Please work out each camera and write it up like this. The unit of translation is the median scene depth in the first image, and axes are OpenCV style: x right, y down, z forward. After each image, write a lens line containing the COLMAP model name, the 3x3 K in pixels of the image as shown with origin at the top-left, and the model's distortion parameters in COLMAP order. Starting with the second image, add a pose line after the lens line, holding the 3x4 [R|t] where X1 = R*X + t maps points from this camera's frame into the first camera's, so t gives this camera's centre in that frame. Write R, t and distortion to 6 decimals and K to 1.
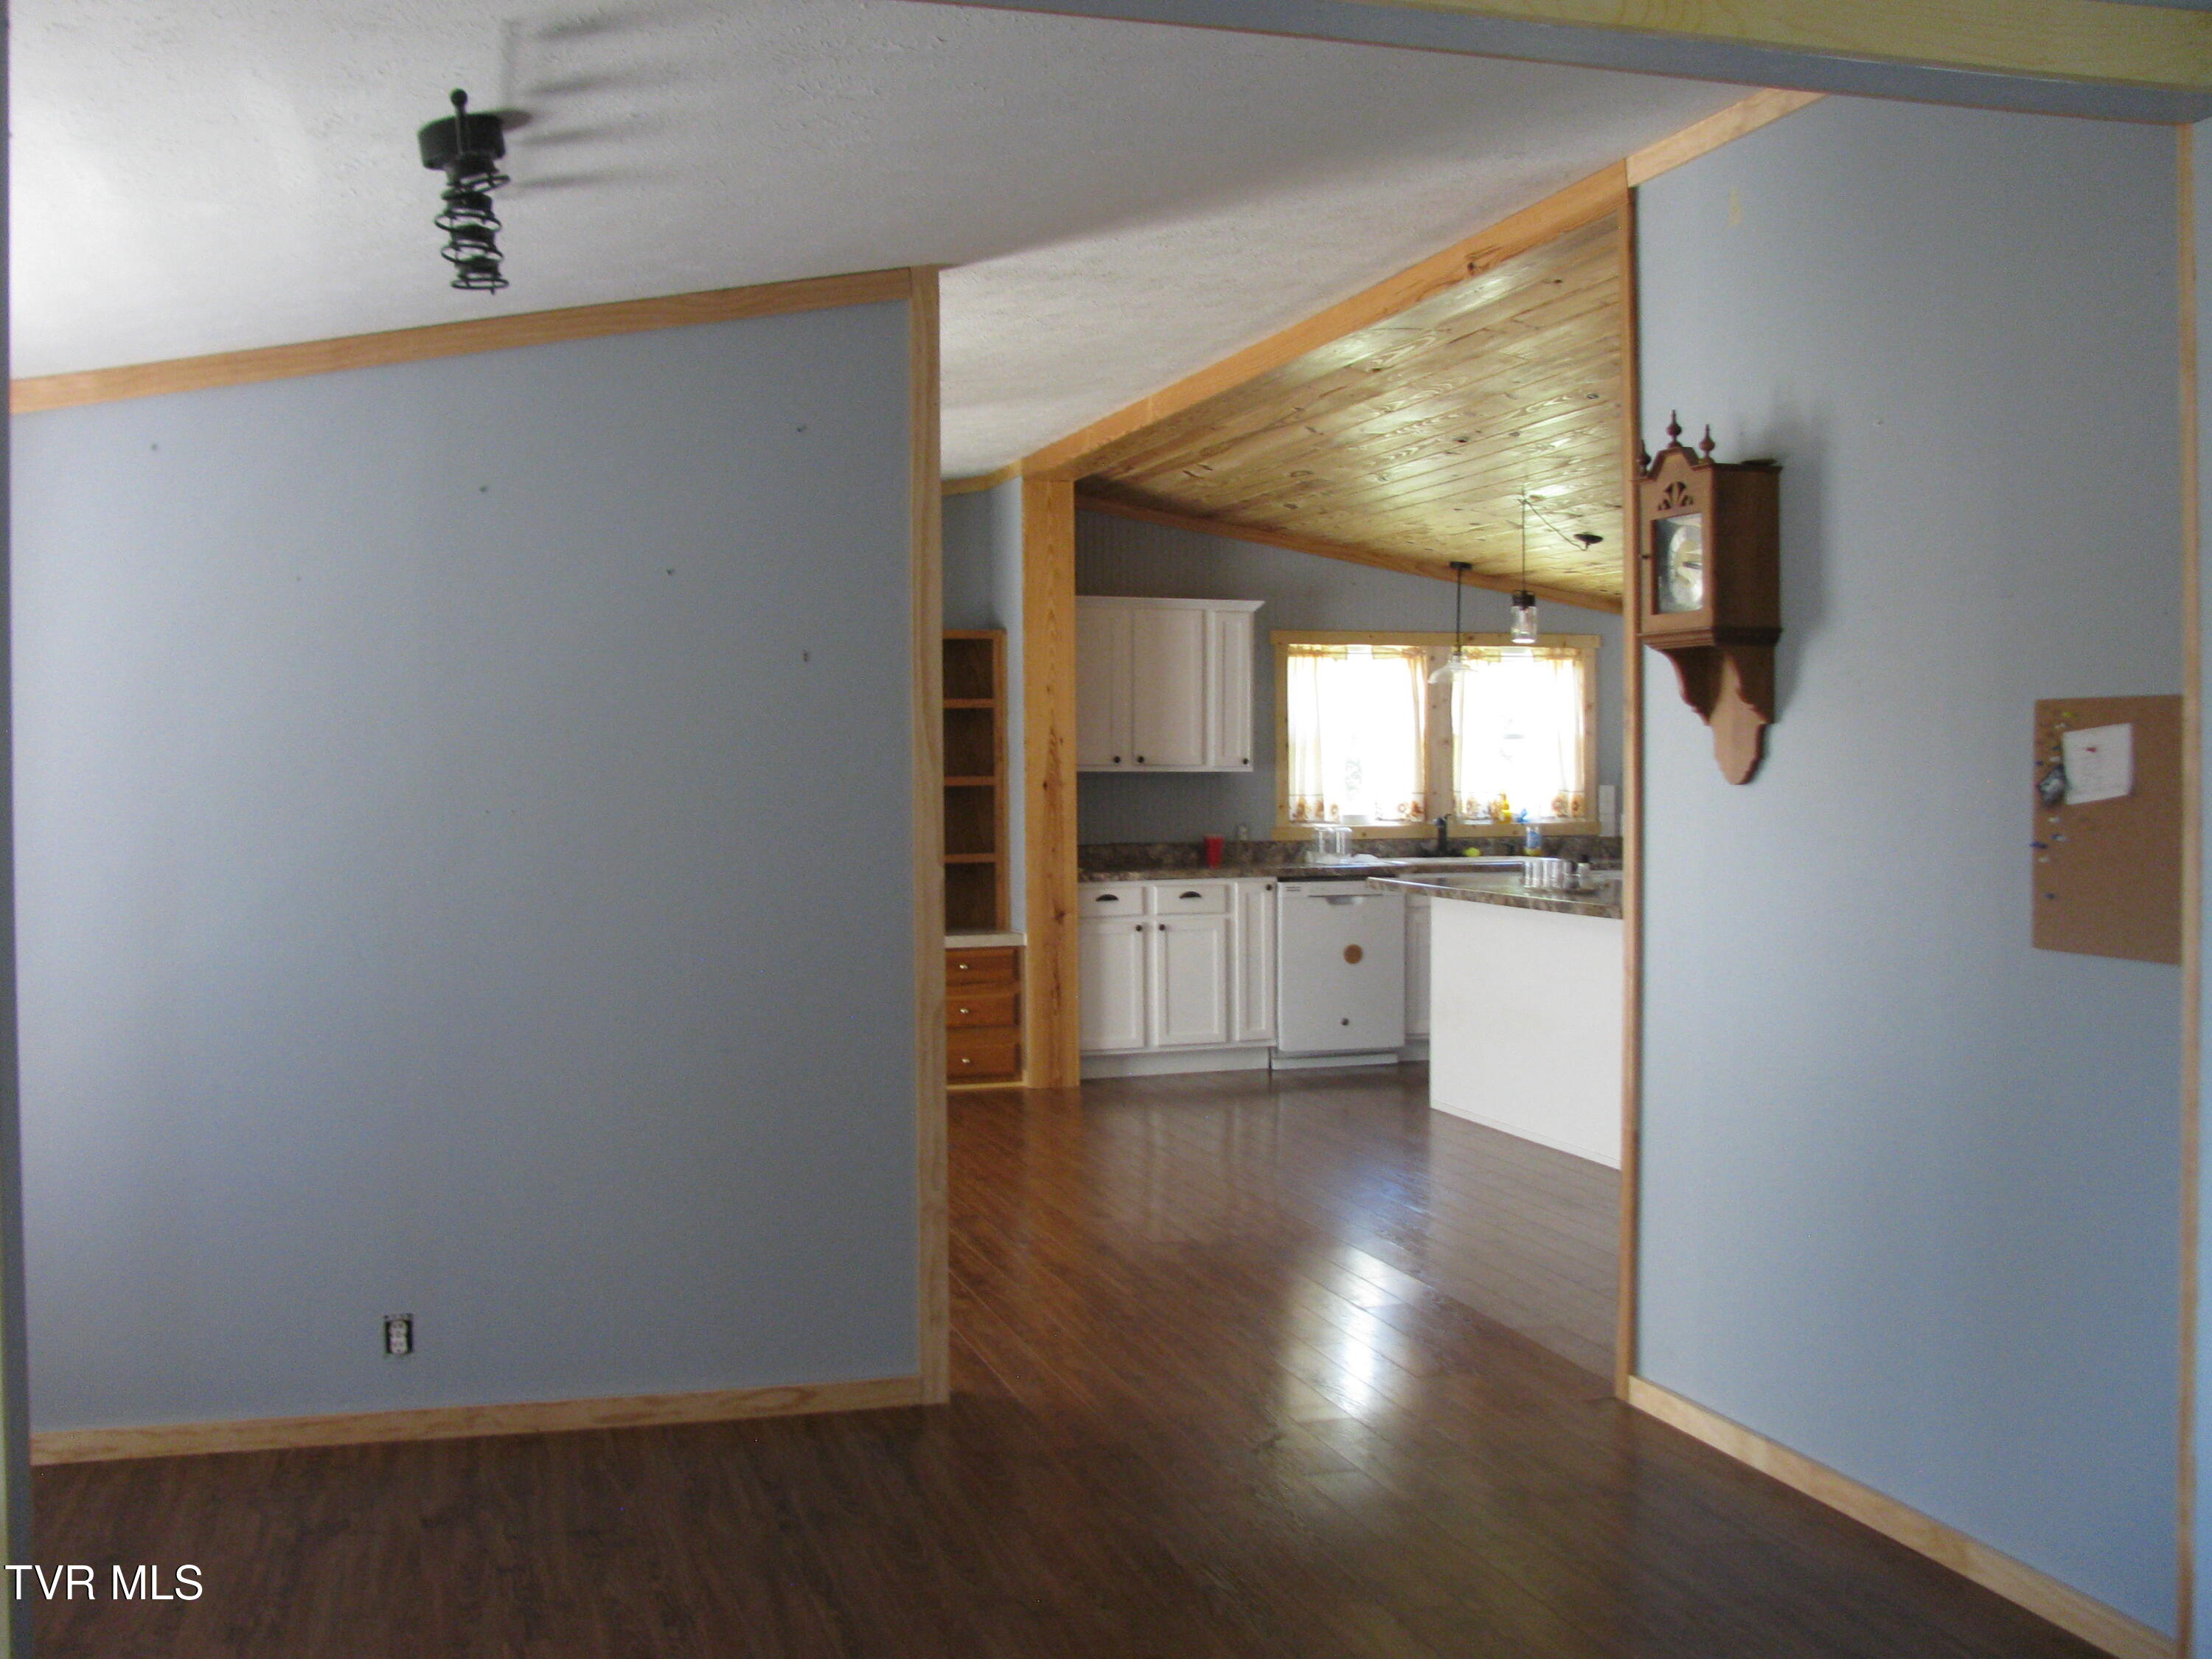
lens RADIAL K [[2304.3, 0, 1108.0], [0, 2304.3, 814.3], [0, 0, 1]] dist [-0.205029, 0.226013]
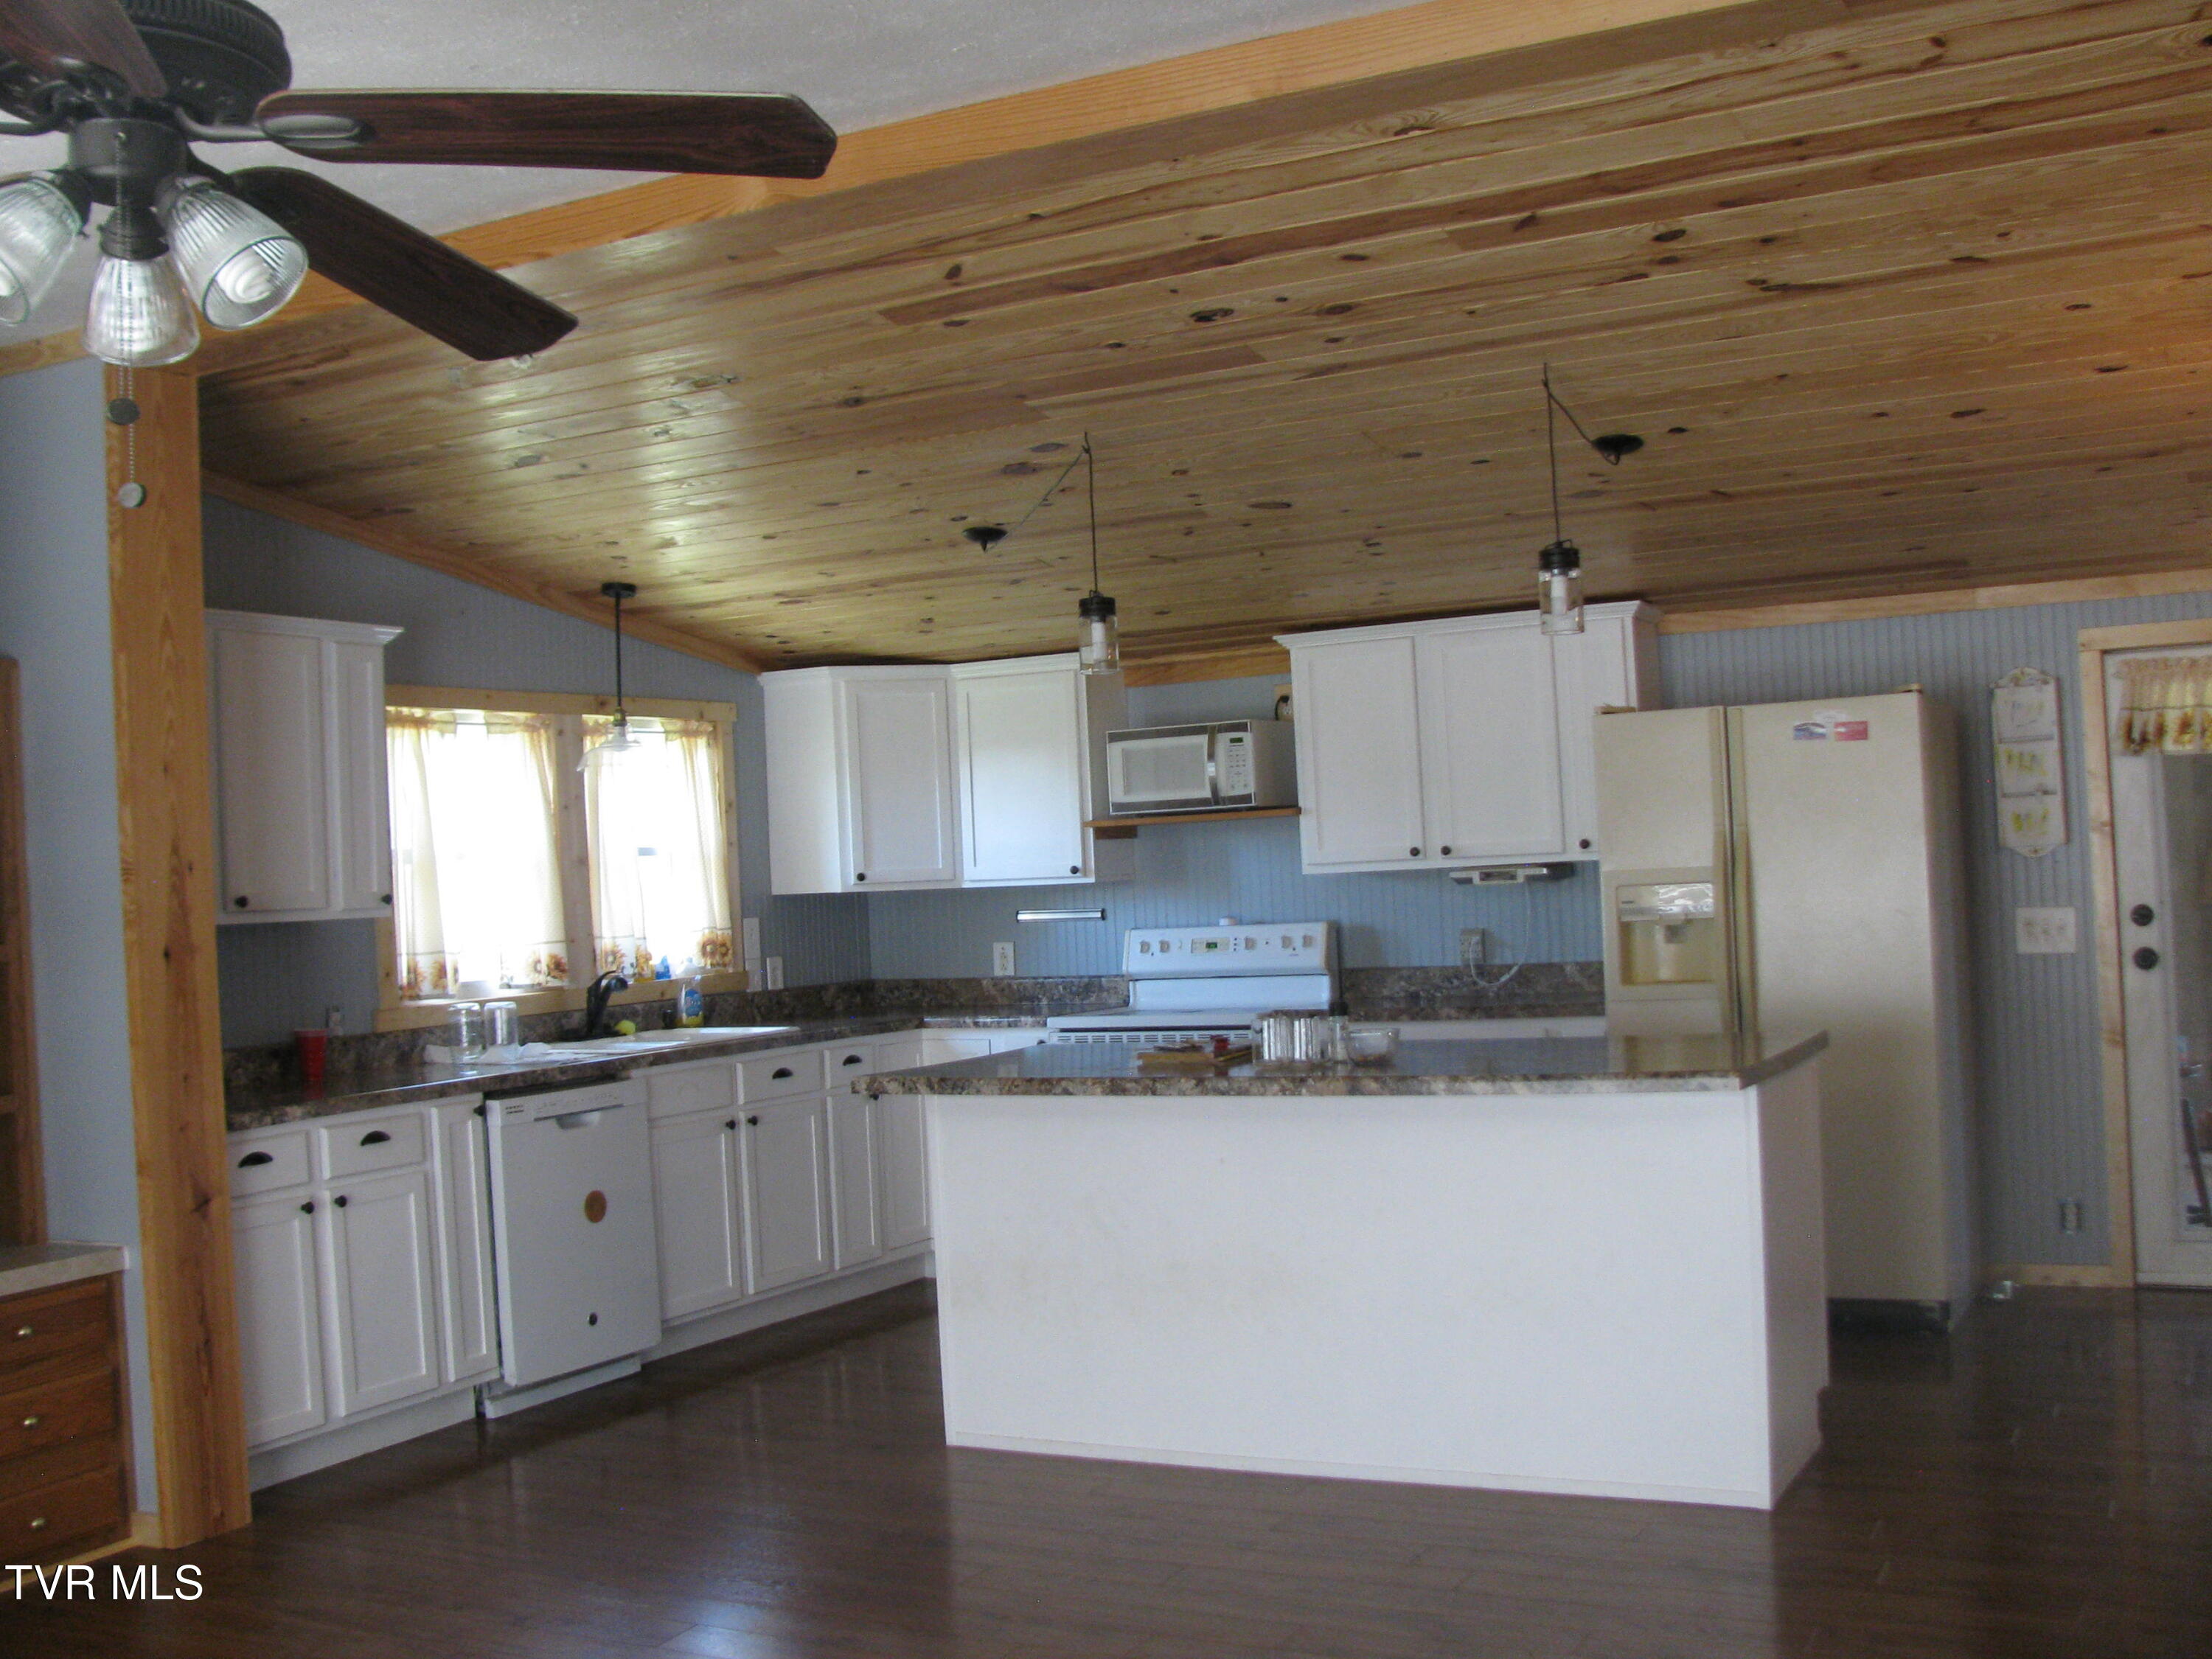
lens RADIAL K [[2304.3, 0, 1108.0], [0, 2304.3, 814.3], [0, 0, 1]] dist [-0.205029, 0.226013]
pose [[0.714101, -0.015415, 0.699873, -0.218822], [0.061868, 0.997235, -0.041162, -0.009827], [-0.697303, 0.072694, 0.713081, 0.476117]]
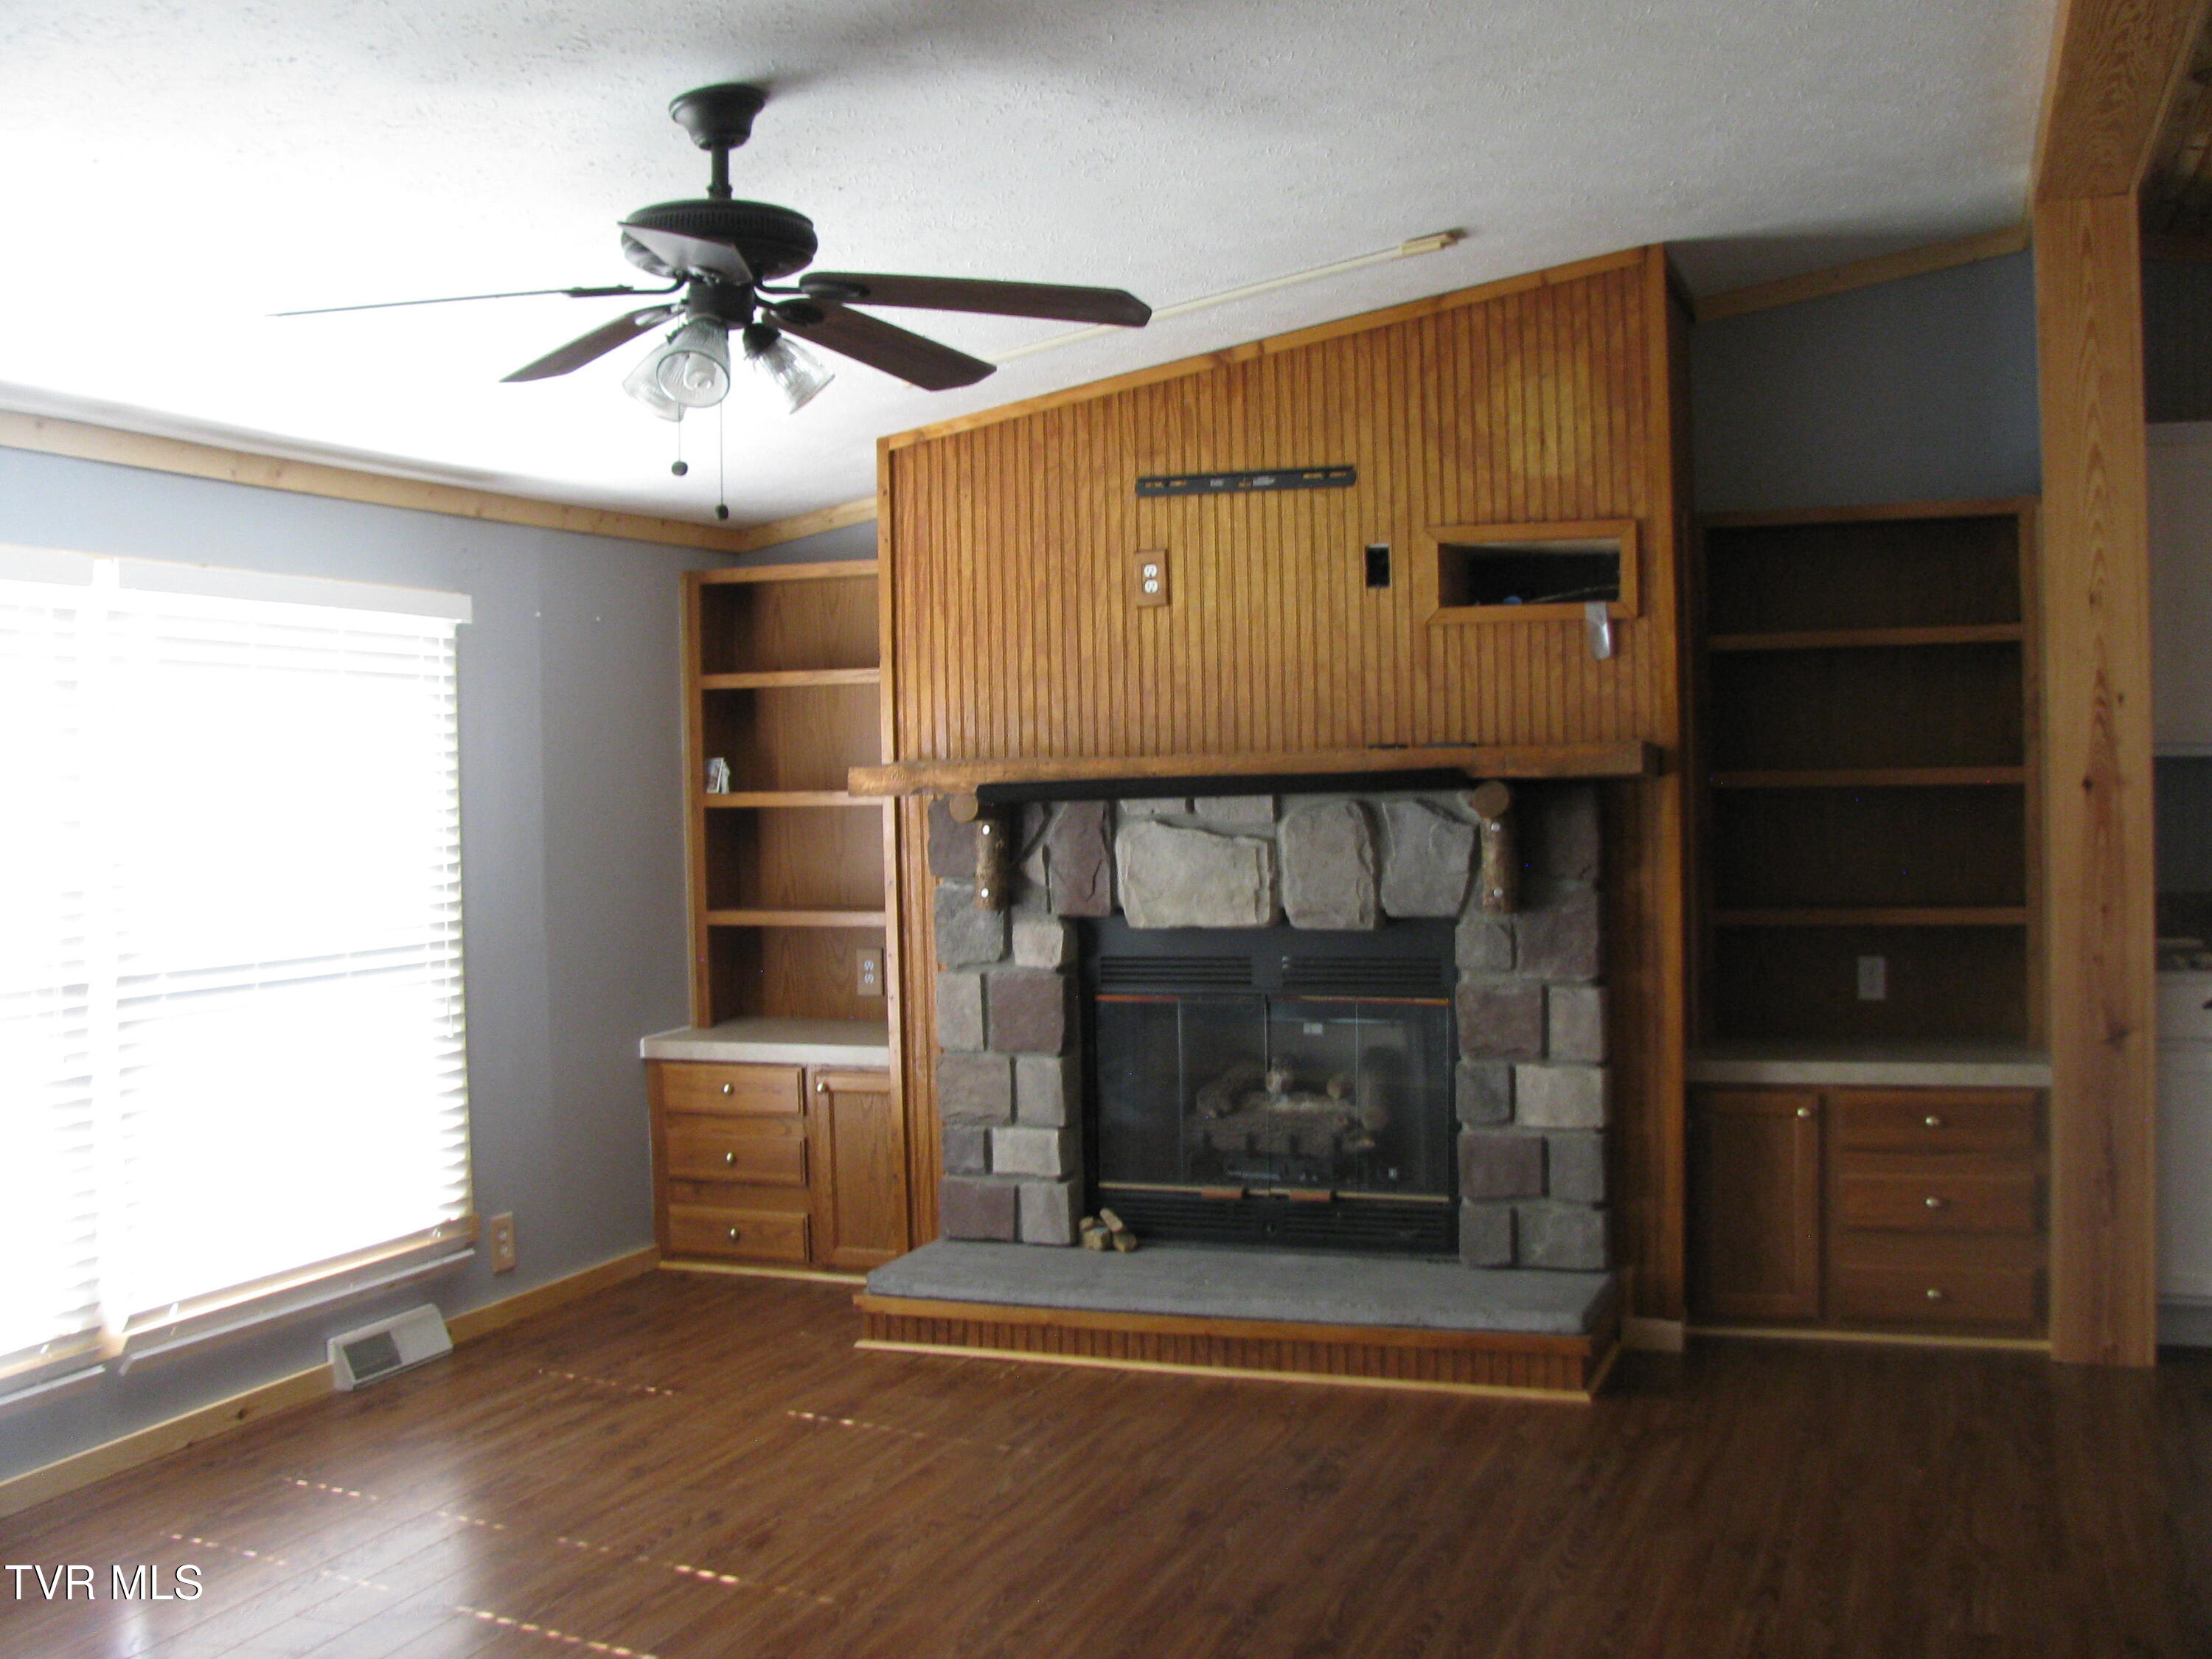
lens RADIAL K [[2304.3, 0, 1108.0], [0, 2304.3, 814.3], [0, 0, 1]] dist [-0.205029, 0.226013]
pose [[0.780817, 0.002765, -0.624754, 0.110949], [-0.001807, 0.999996, 0.002167, -0.006242], [0.624757, -0.000563, 0.780819, 0.451706]]
